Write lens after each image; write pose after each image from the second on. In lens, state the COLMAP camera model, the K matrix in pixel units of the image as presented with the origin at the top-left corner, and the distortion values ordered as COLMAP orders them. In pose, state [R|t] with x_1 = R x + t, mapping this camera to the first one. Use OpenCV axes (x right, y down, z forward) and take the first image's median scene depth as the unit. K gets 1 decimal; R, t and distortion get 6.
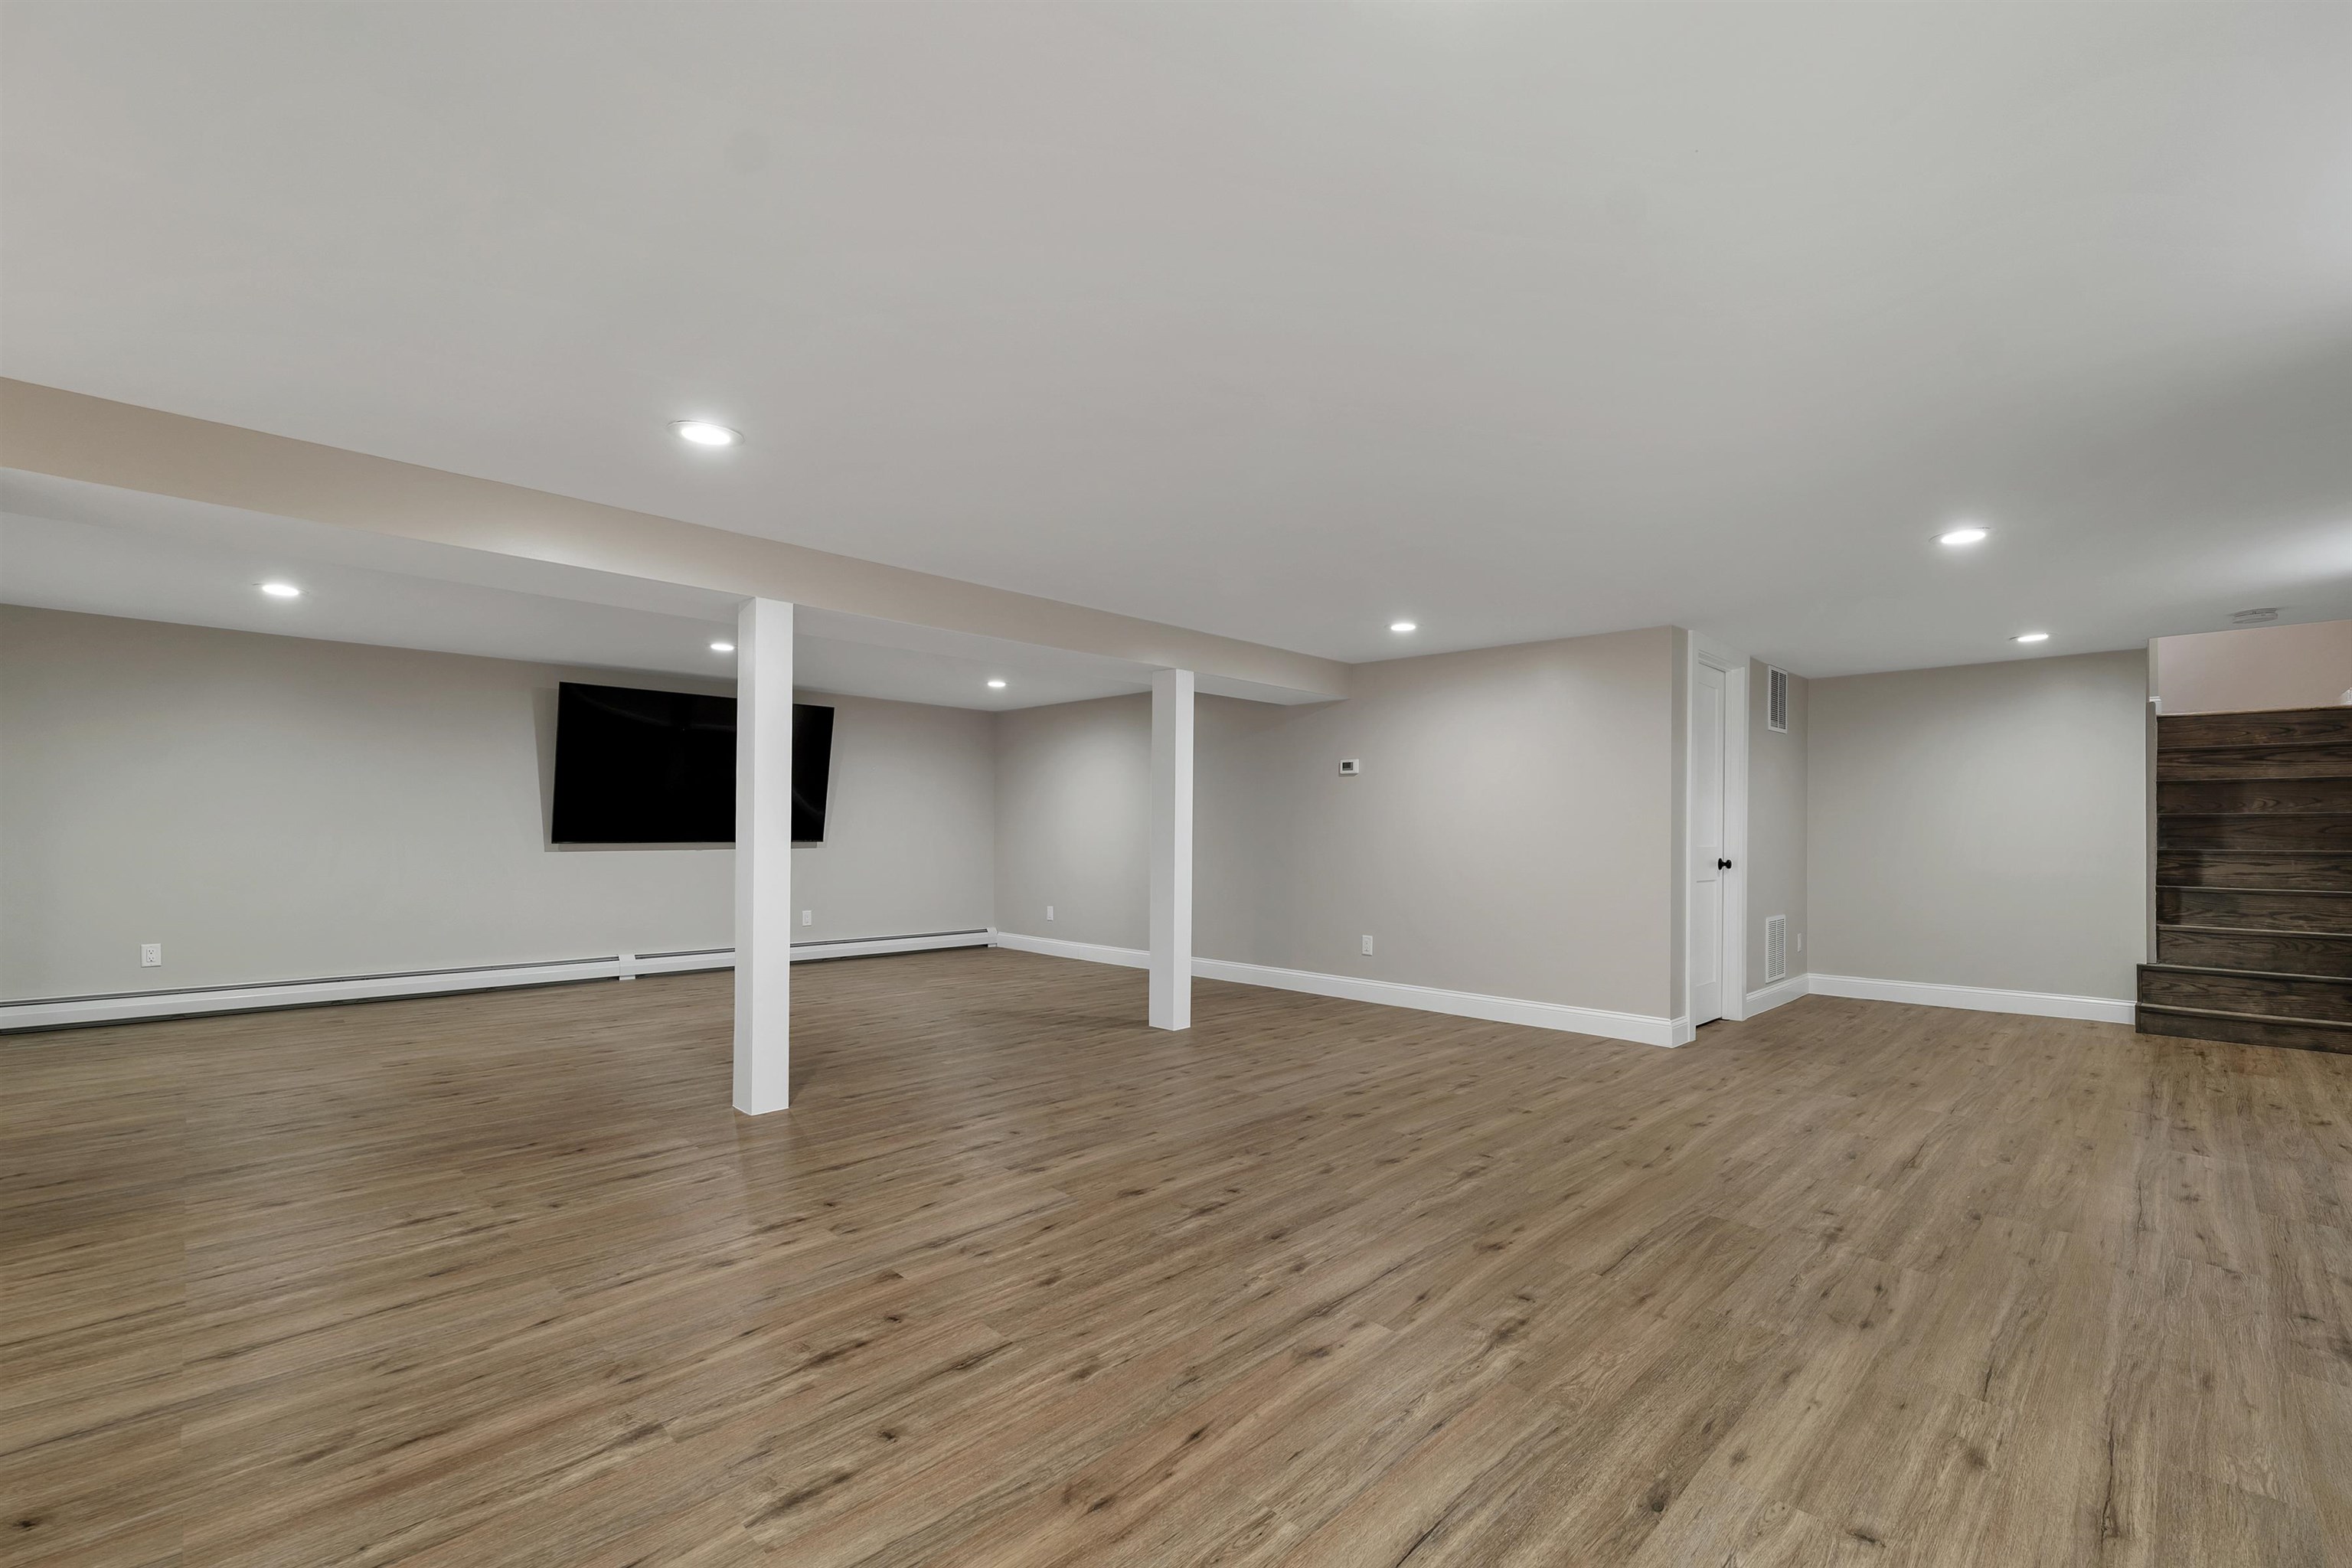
lens RADIAL K [[998.9, 0, 1161.7], [0, 998.9, 851.9], [0, 0, 1]] dist [-0.001215, 0.001525]
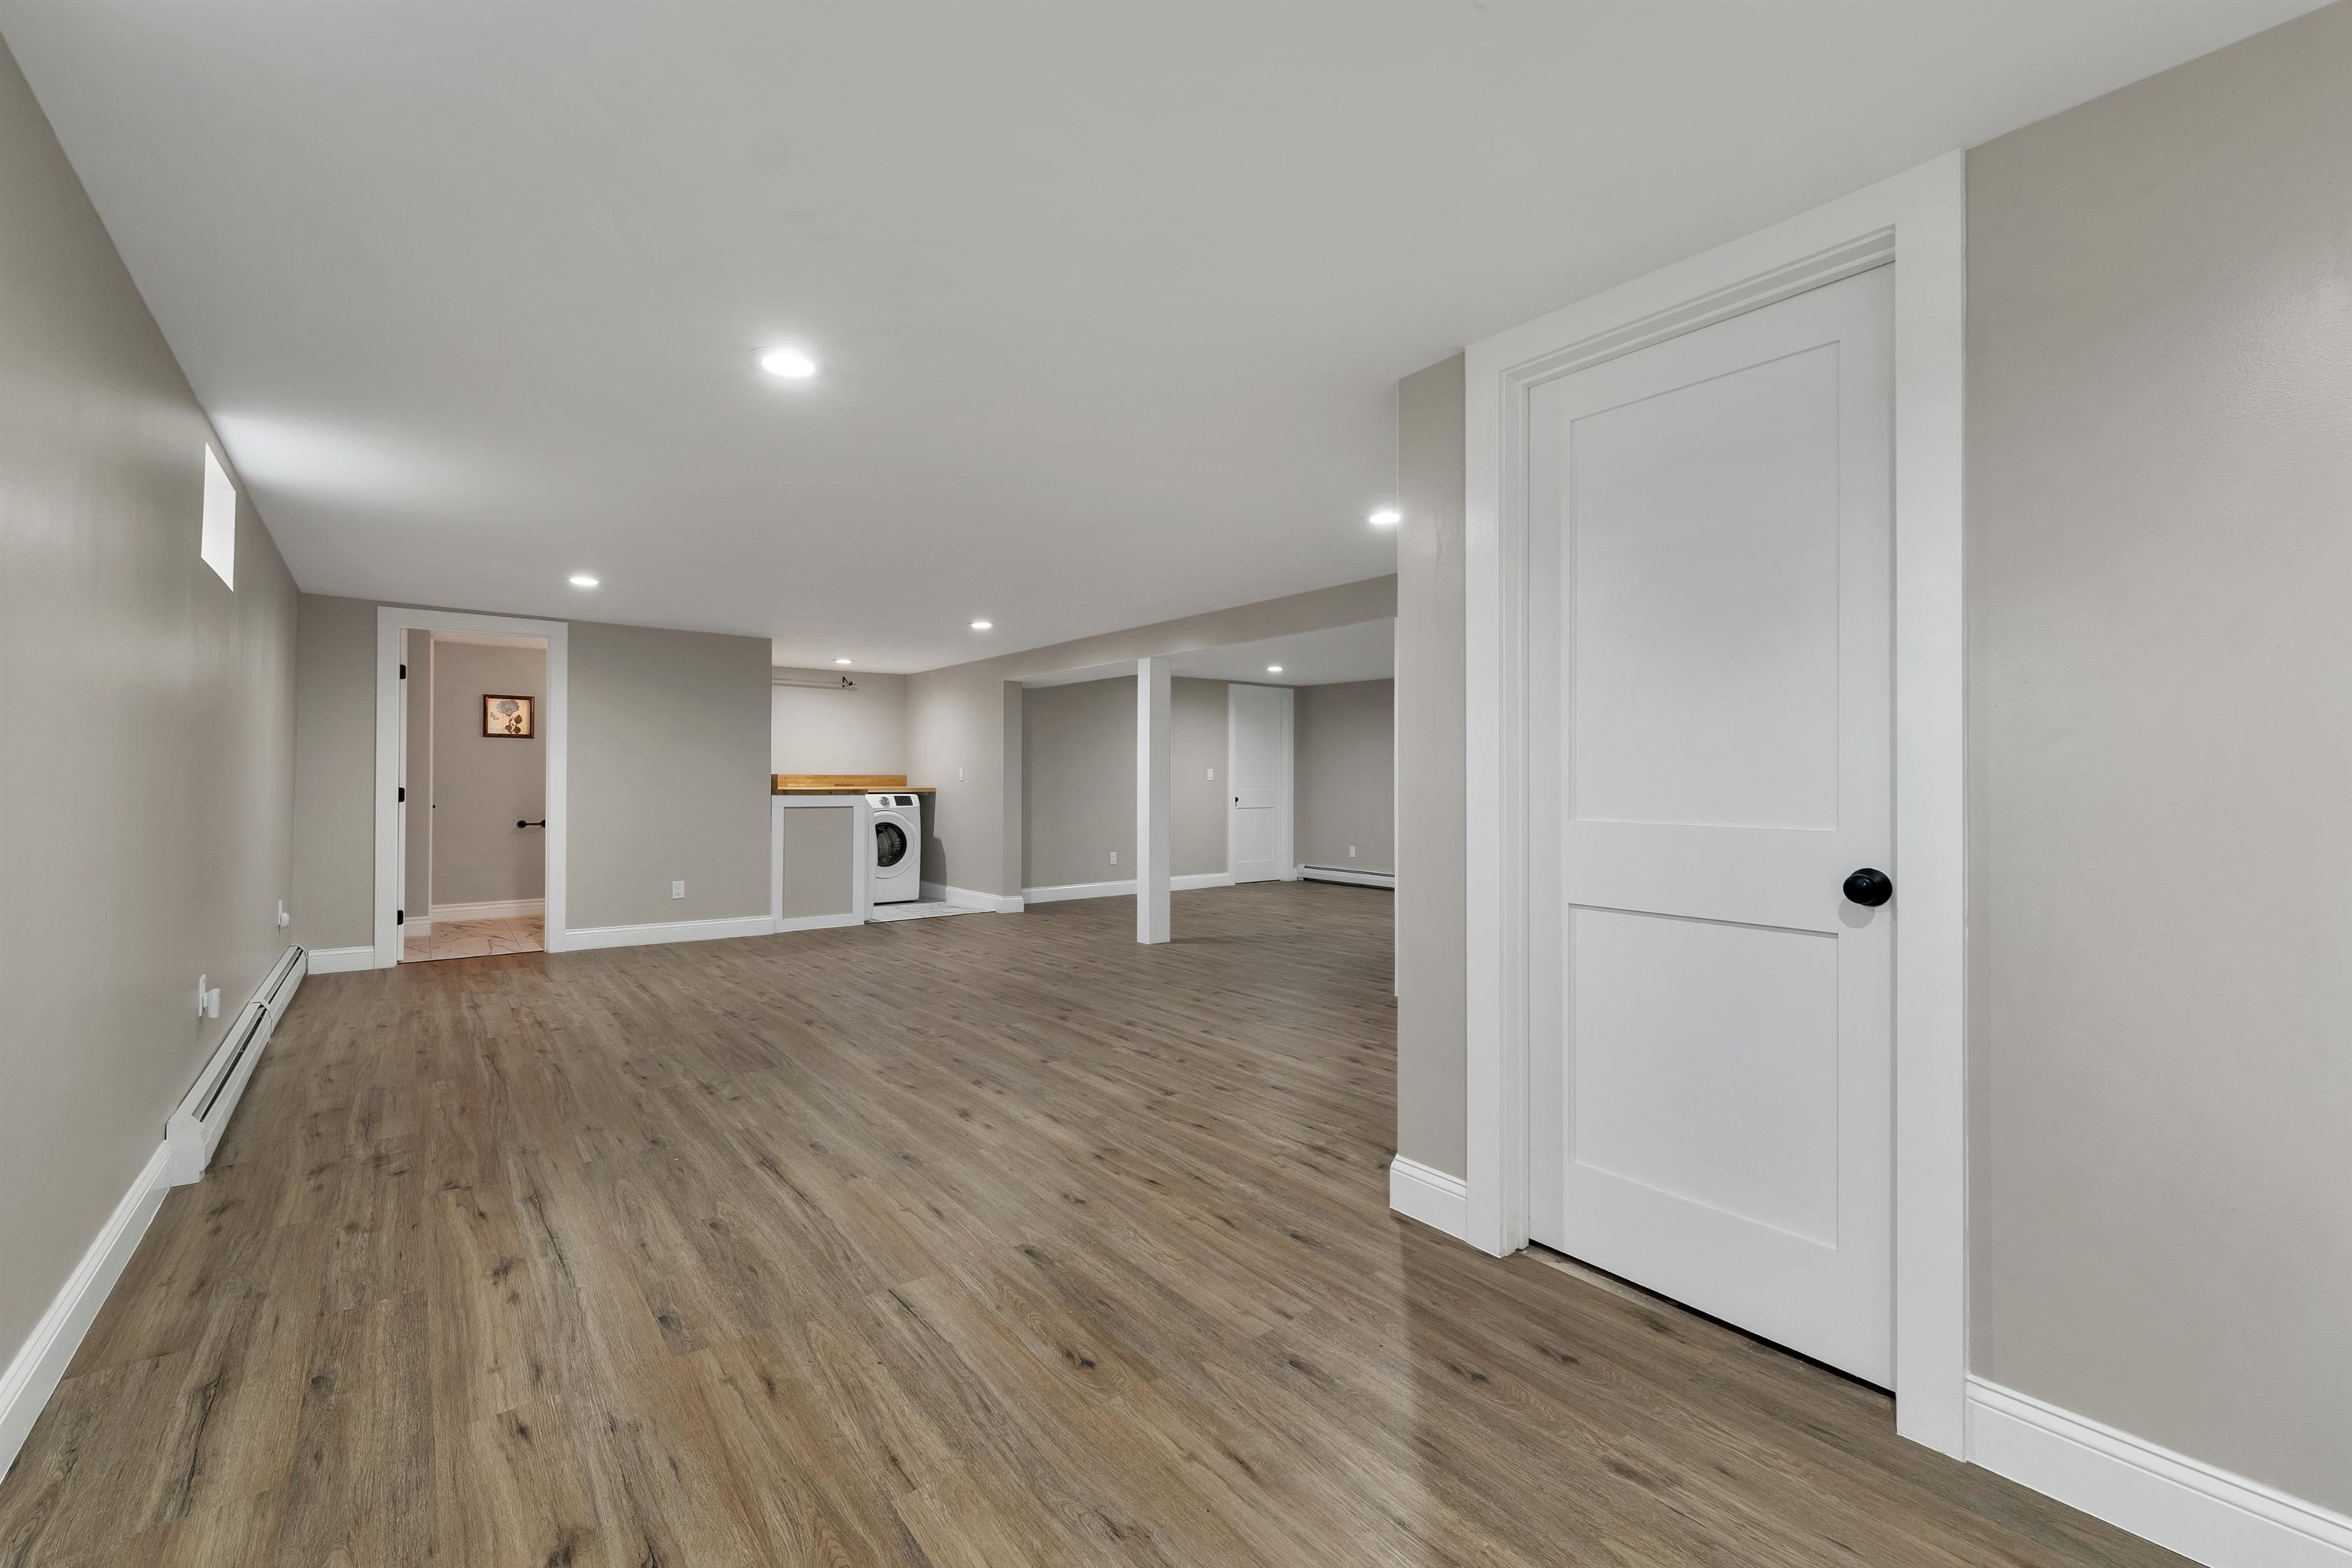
lens RADIAL K [[998.9, 0, 1186.5], [0, 998.9, 781.4], [0, 0, 1]] dist [-0.001215, 0.001525]
pose [[-0.108615, -0.008911, -0.994044, 1.632479], [-0.025397, 0.999658, -0.006186, -0.023065], [0.993759, 0.024574, -0.108804, 1.501241]]
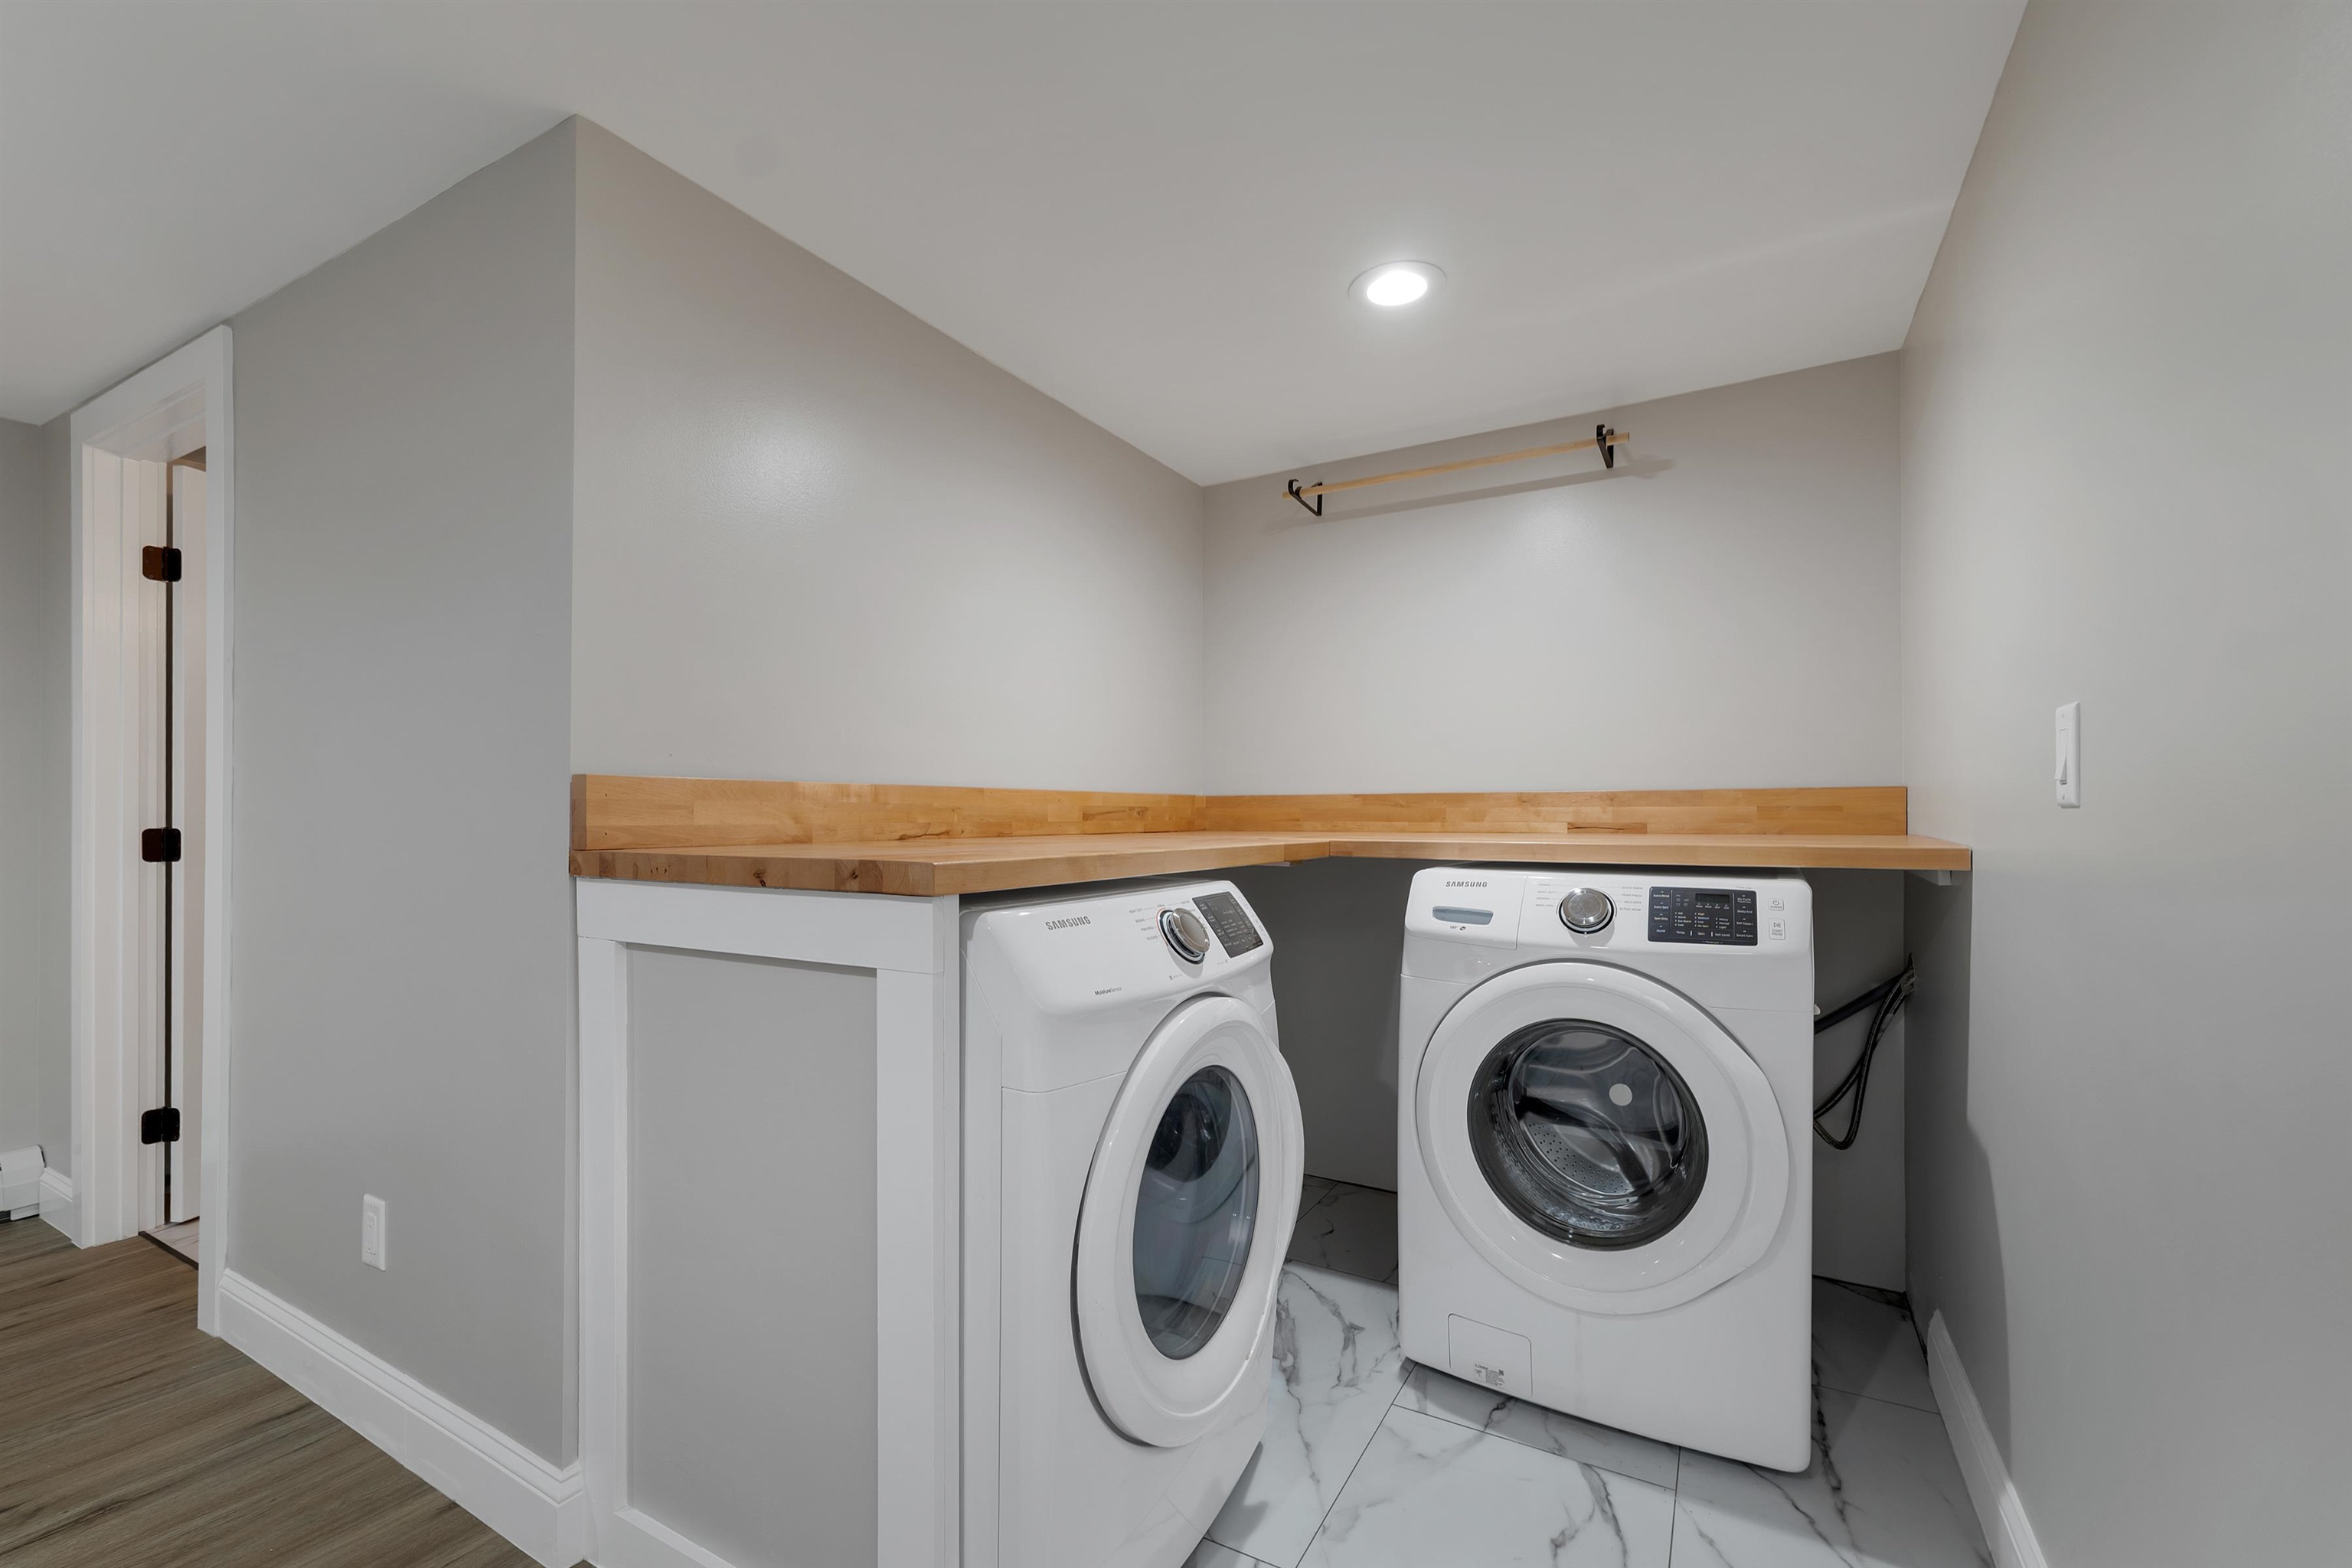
lens RADIAL K [[998.9, 0, 1178.0], [0, 998.9, 818.6], [0, 0, 1]] dist [-0.001215, 0.001525]
pose [[-0.960705, -0.008876, -0.277431, -0.648528], [-0.014749, 0.999709, 0.019087, -0.023223], [0.277181, 0.022429, -0.960556, 0.837854]]
